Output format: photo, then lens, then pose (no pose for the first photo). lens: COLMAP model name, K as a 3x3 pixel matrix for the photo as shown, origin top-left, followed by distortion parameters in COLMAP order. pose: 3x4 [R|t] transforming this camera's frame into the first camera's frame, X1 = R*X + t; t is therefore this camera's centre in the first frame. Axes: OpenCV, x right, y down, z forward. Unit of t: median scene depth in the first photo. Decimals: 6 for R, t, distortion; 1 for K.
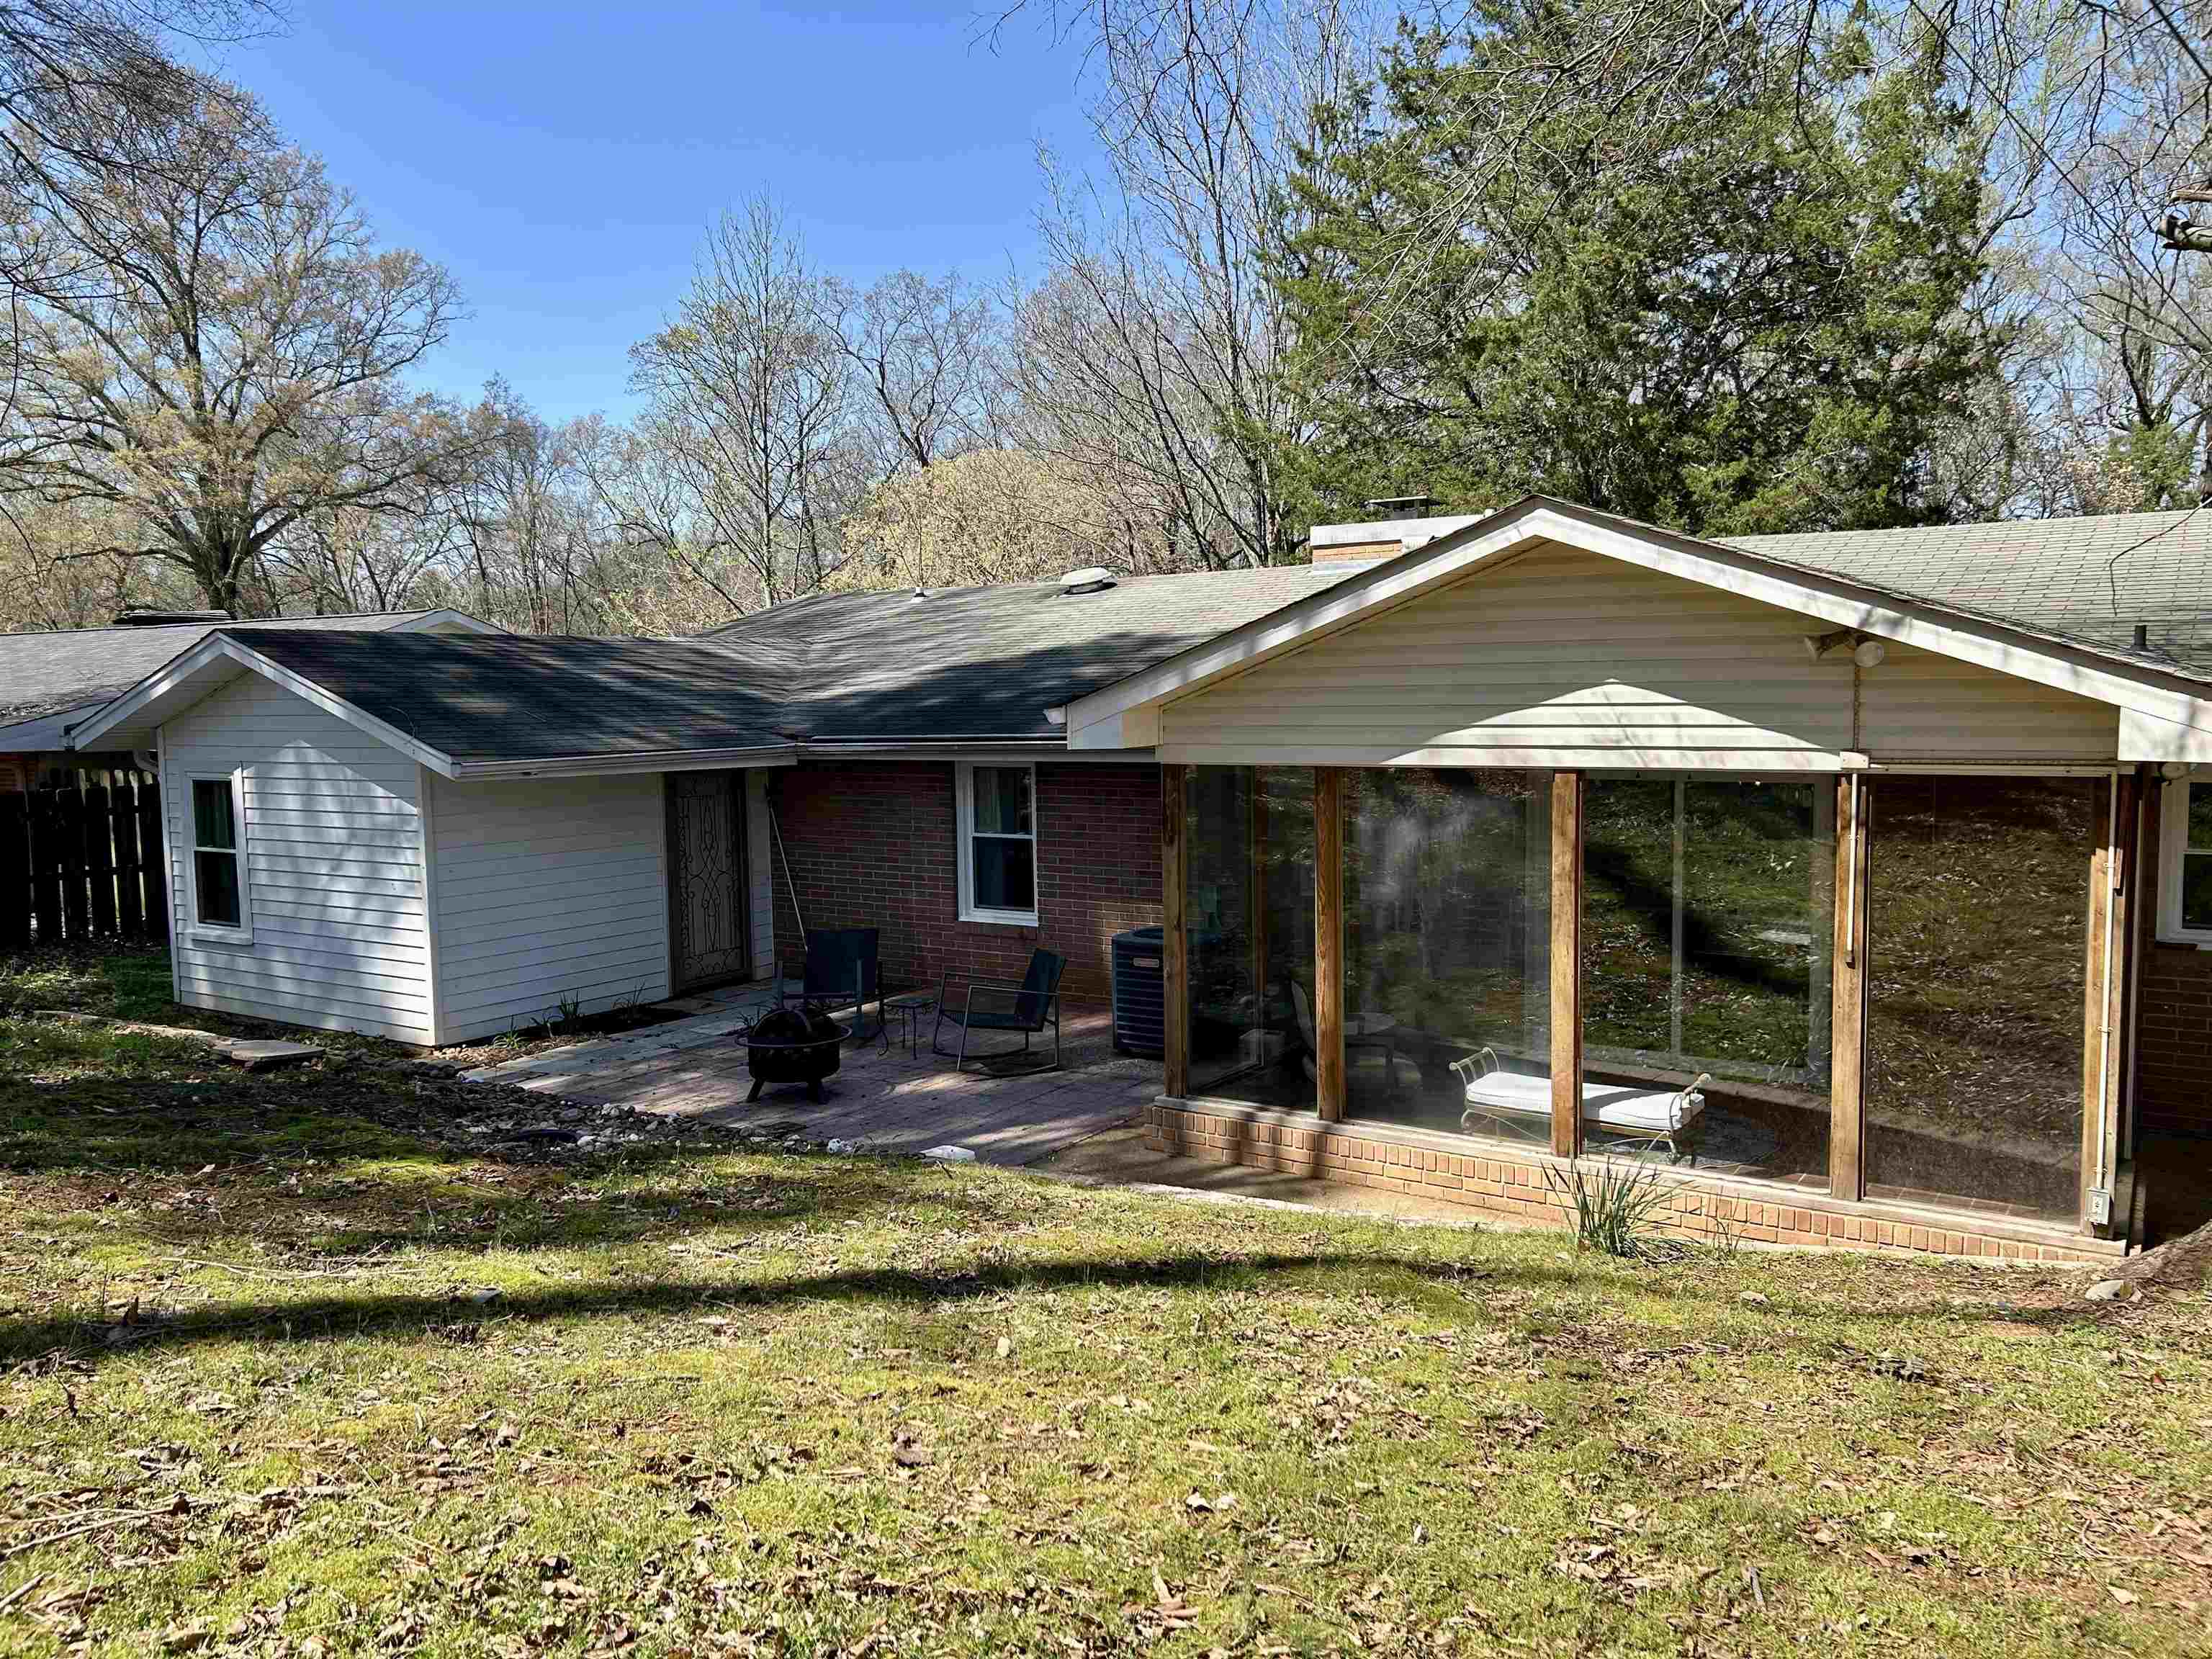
lens RADIAL K [[1654.6, 0, 1106.0], [0, 1654.6, 829.5], [0, 0, 1]] dist [0.001959, -0.003193]
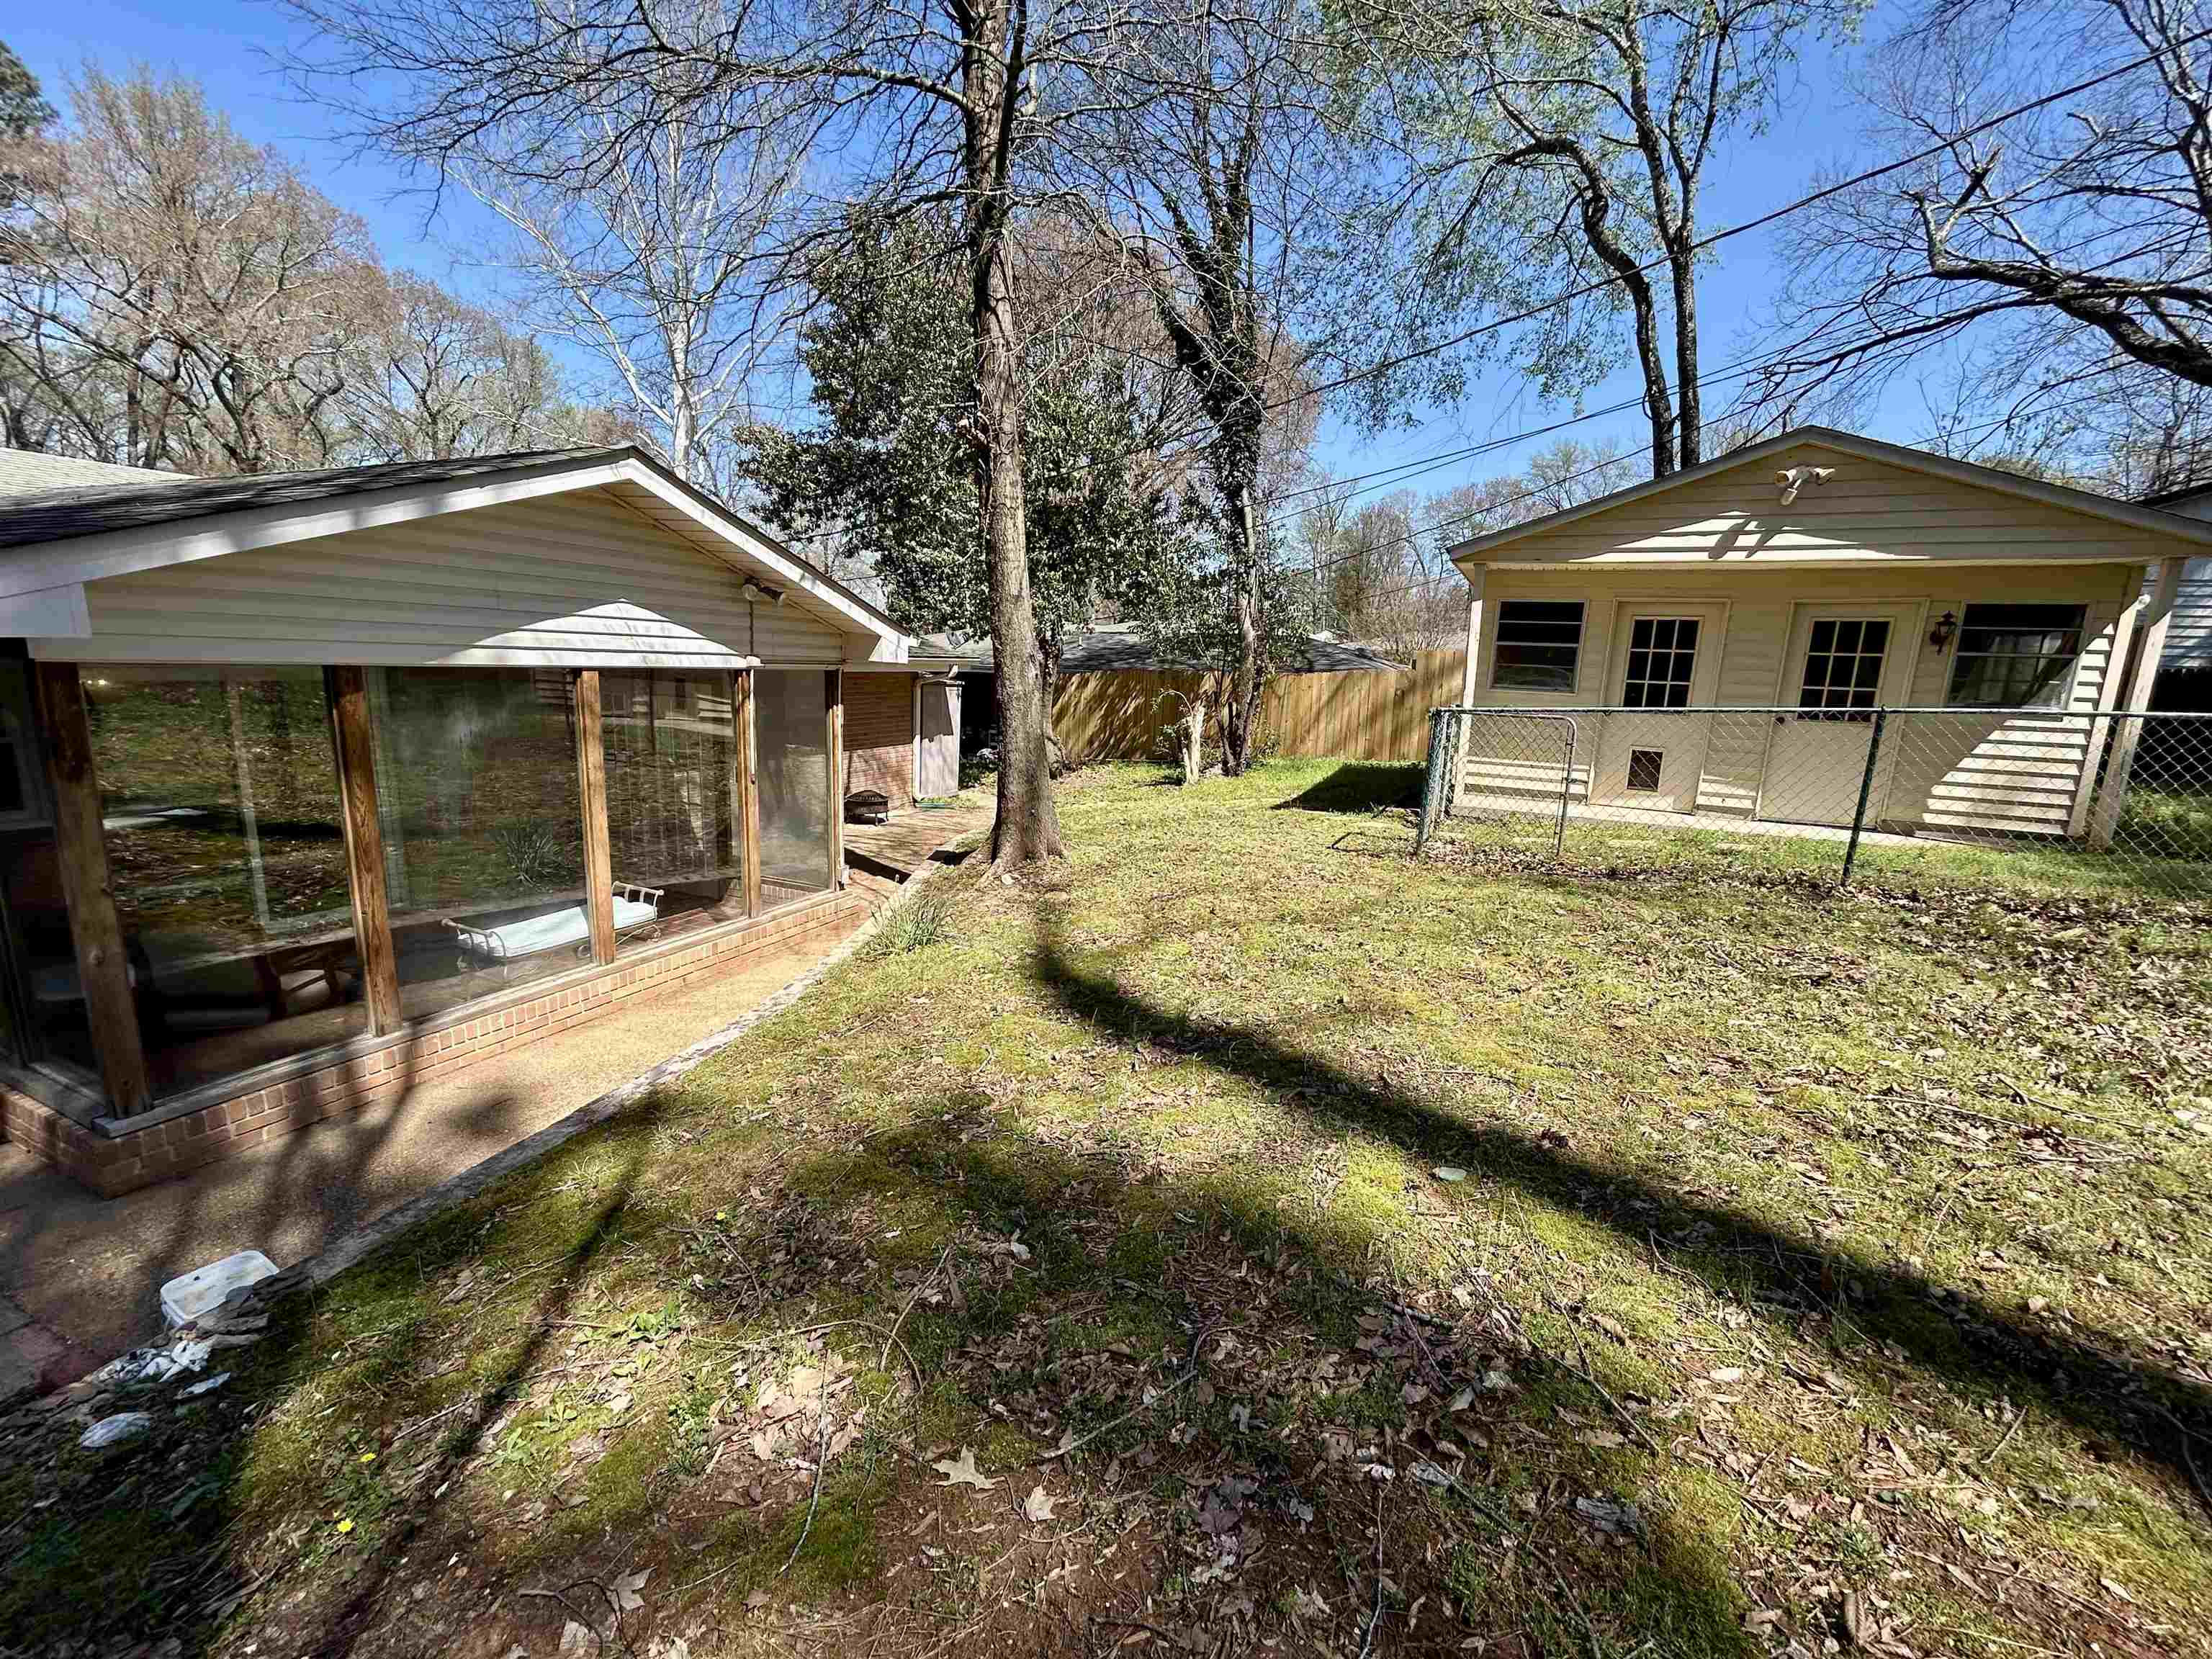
lens RADIAL K [[897.3, 0, 1105.3], [0, 897.3, 837.7], [0, 0, 1]] dist [-0.001738, -0.000030]
pose [[-0.163617, -0.184222, 0.969171, -0.305174], [0.045894, 0.979925, 0.194014, -0.015407], [-0.985456, 0.076223, -0.151878, 0.459257]]
